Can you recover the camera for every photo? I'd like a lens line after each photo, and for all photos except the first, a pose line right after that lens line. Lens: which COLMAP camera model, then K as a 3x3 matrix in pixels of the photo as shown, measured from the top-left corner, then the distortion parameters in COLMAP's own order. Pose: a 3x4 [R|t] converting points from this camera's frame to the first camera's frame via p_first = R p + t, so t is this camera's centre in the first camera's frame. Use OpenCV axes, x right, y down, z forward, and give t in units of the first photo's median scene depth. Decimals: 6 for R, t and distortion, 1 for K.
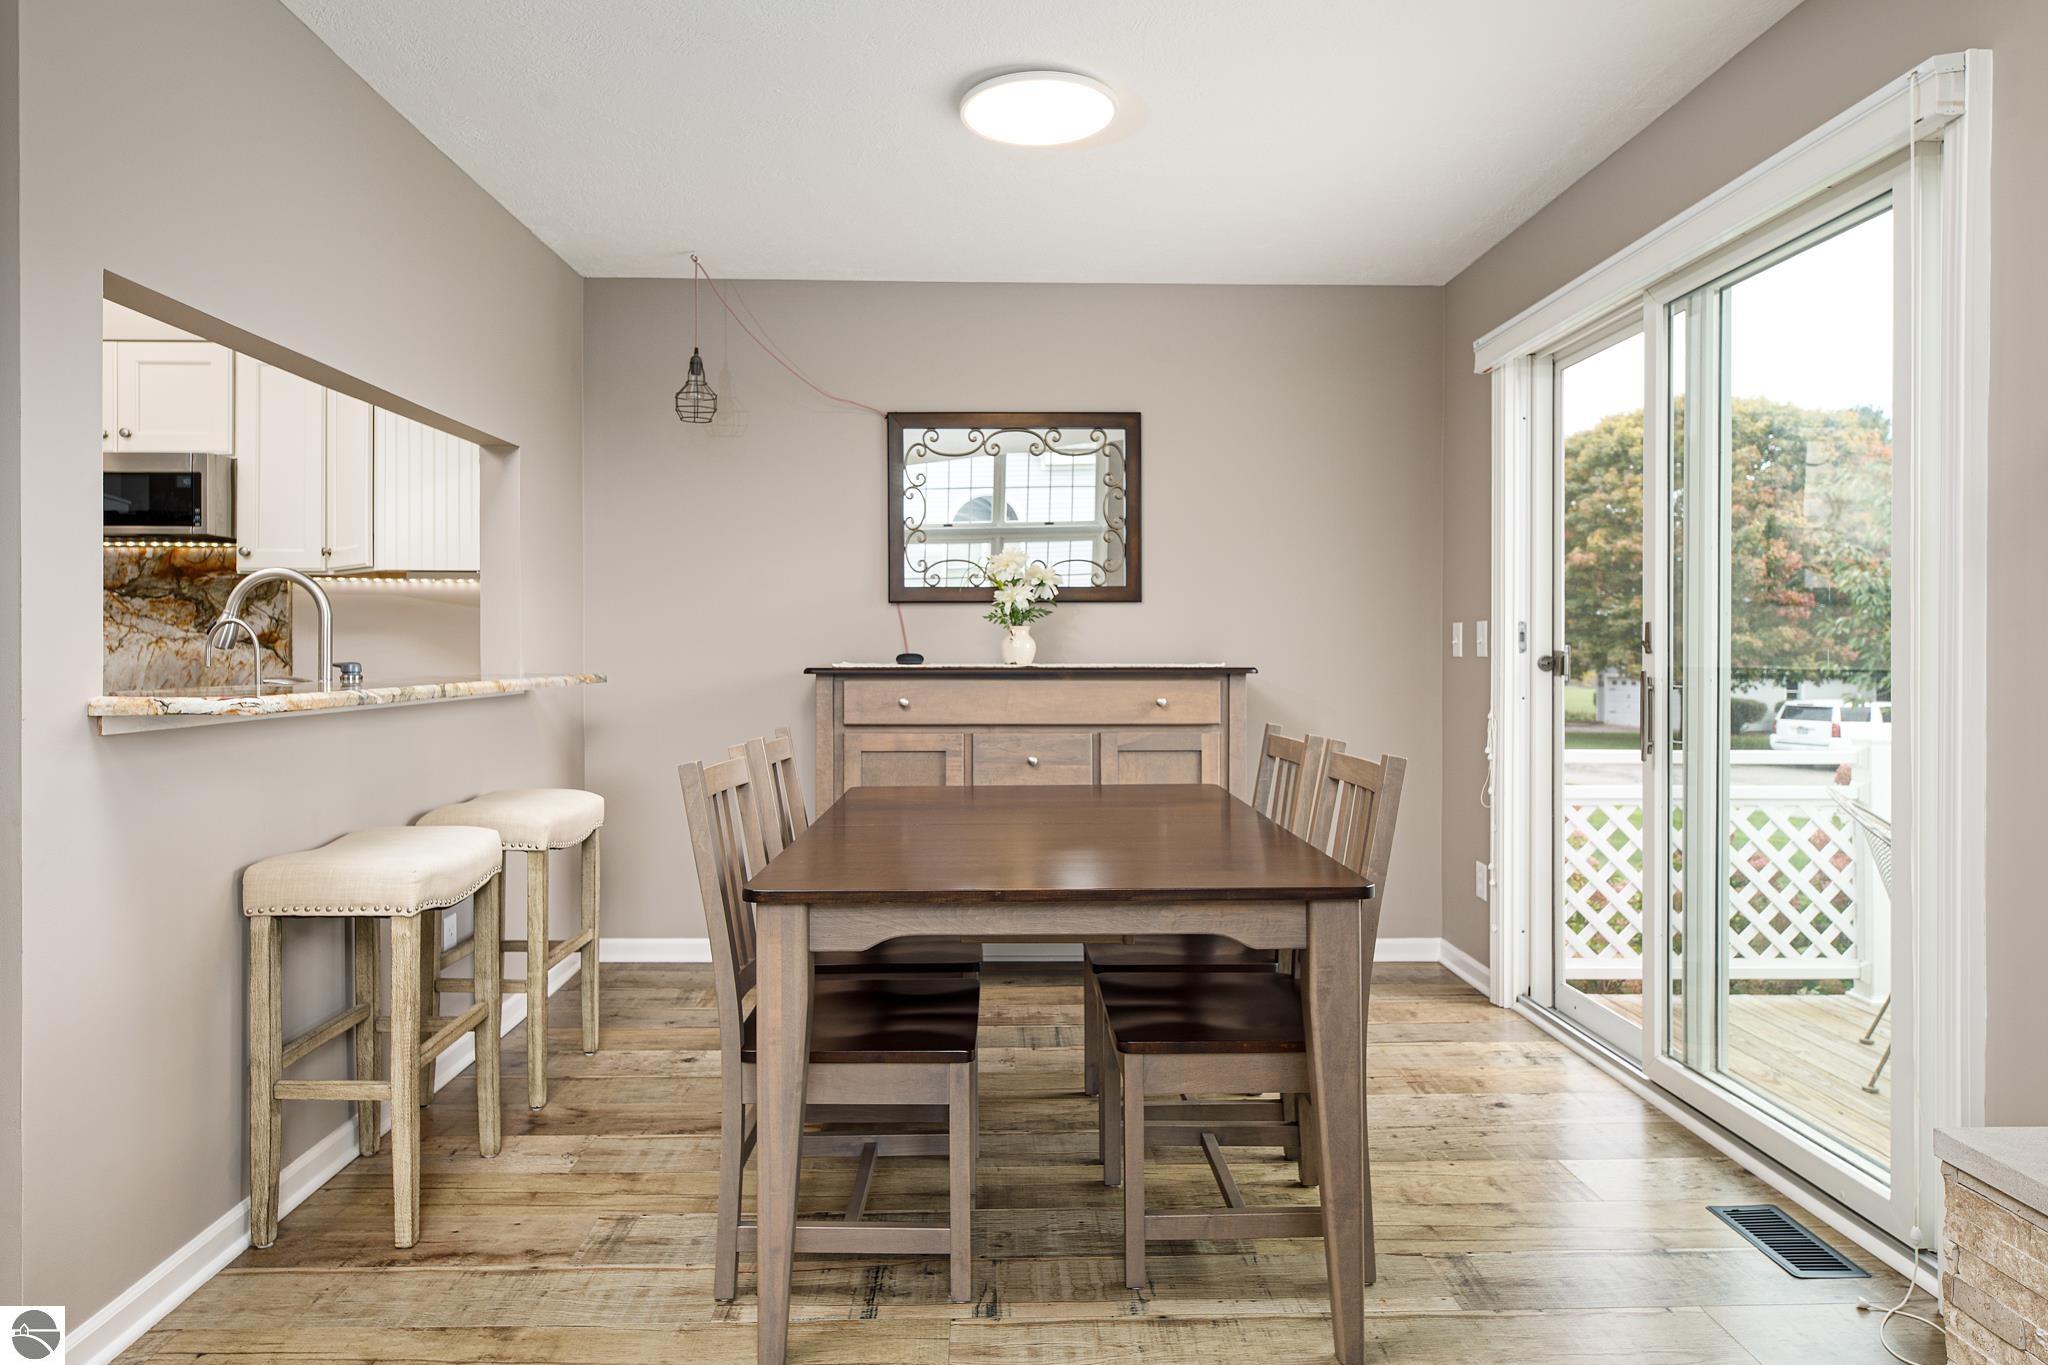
lens RADIAL K [[1249.0, 0, 976.5], [0, 1249.0, 641.5], [0, 0, 1]] dist [0.001553, -0.001035]
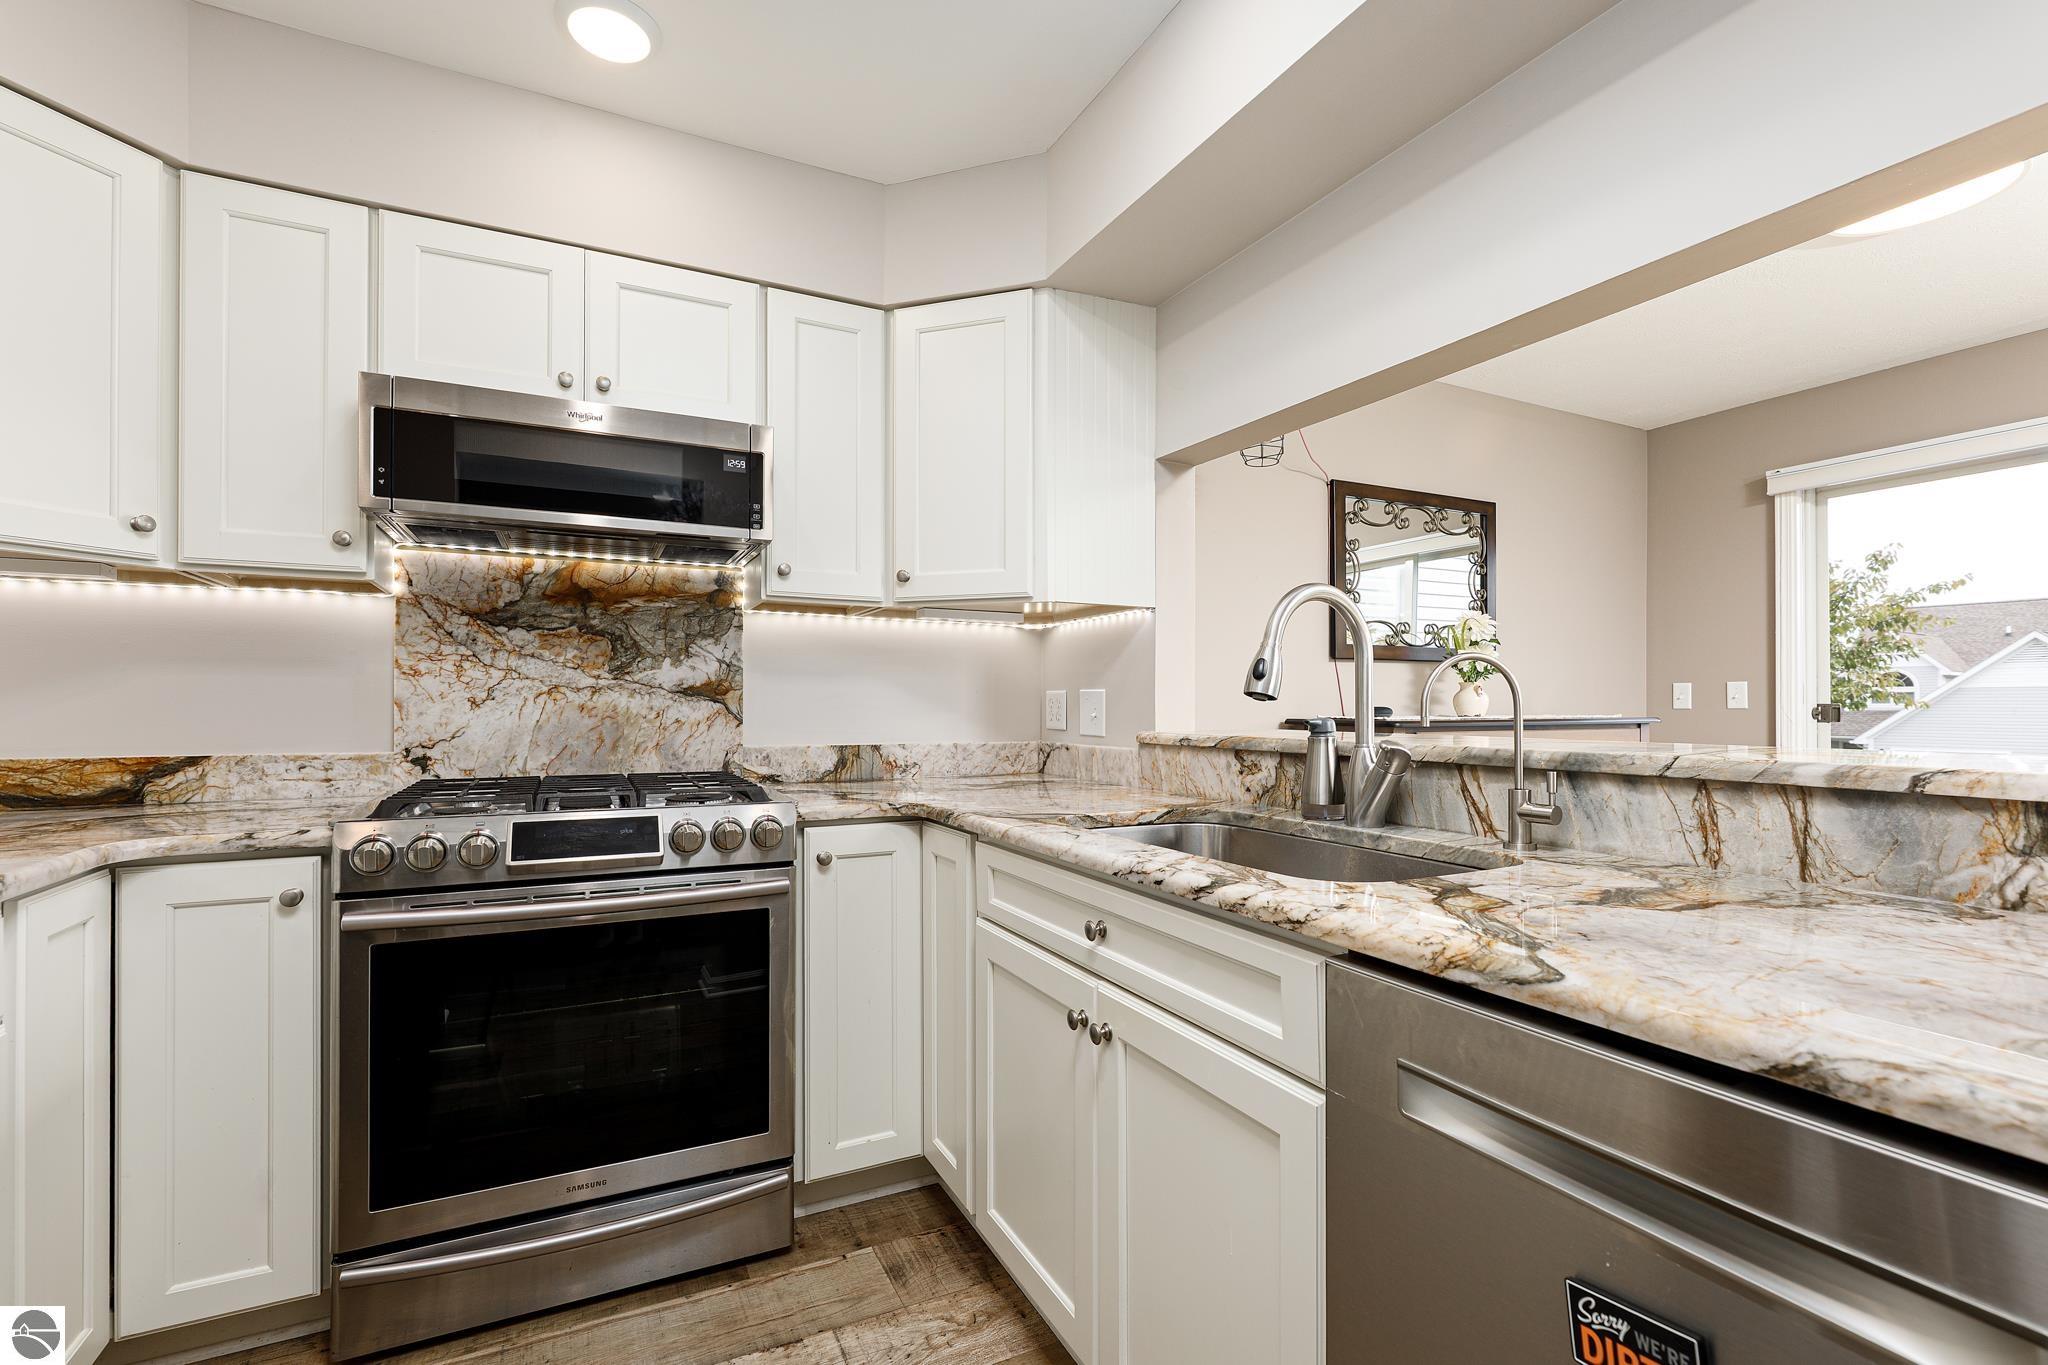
lens RADIAL K [[884.2, 0, 1006.3], [0, 884.2, 692.7], [0, 0, 1]] dist [-0.016216, -0.000223]
pose [[0.906838, 0.005433, 0.421444, -0.637919], [-0.003500, 0.999980, -0.005359, 0.002364], [-0.421464, 0.003385, 0.906839, 0.442614]]
